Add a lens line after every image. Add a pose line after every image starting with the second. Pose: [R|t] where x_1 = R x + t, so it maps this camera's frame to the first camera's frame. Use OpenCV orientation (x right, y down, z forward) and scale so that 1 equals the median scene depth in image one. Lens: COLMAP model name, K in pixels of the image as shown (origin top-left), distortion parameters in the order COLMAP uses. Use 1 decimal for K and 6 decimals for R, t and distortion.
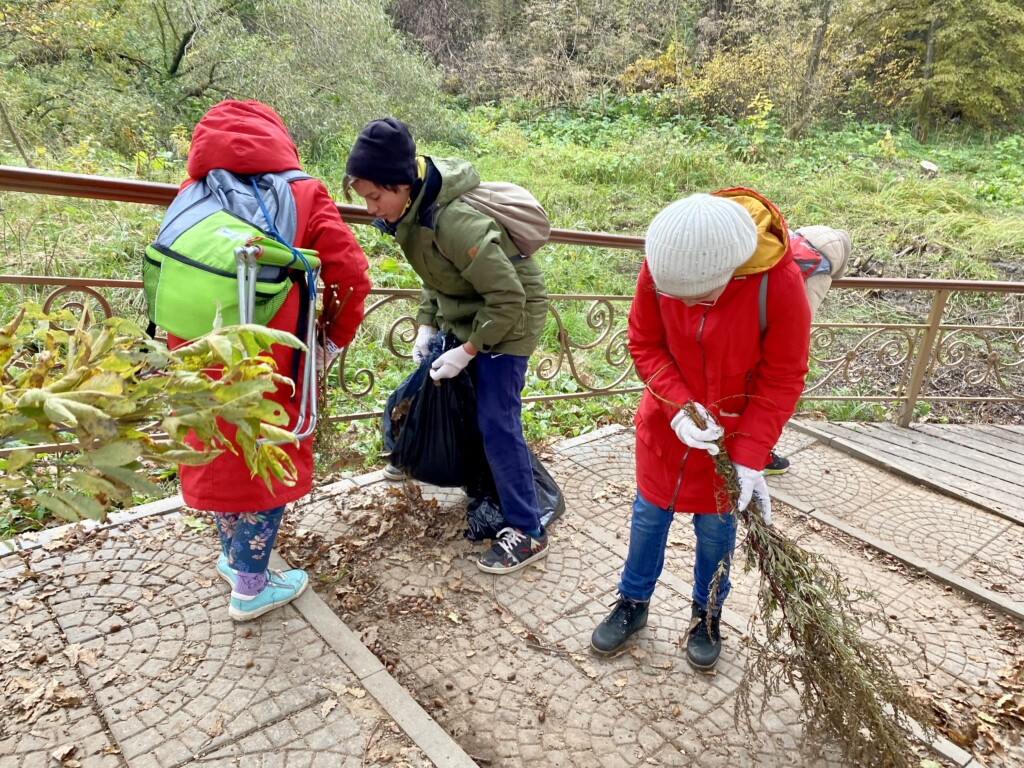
lens RADIAL K [[799.7, 0, 512.0], [0, 799.7, 384.0], [0, 0, 1]] dist [0.019676, -0.002521]
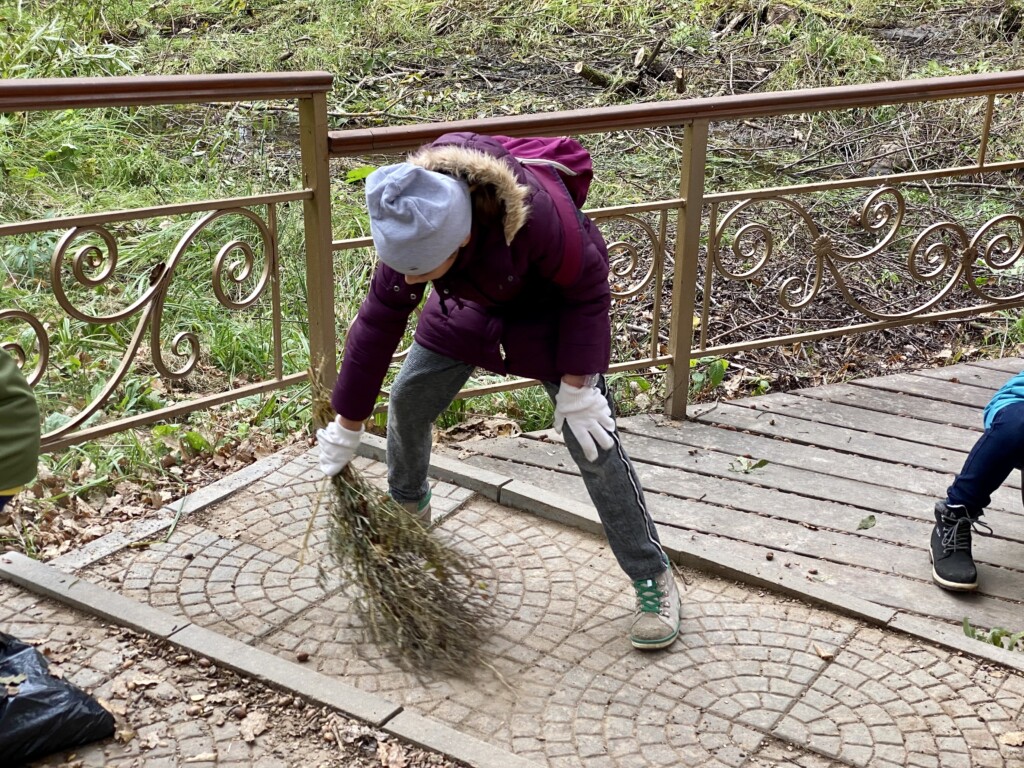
lens RADIAL K [[1621.8, 0, 512.0], [0, 1621.8, 384.0], [0, 0, 1]] dist [0.140582, 0.024996]
pose [[0.951005, -0.153330, 0.268476, 0.127909], [0.146606, 0.988169, 0.045043, -0.020350], [-0.272206, -0.003476, 0.962233, 0.100226]]
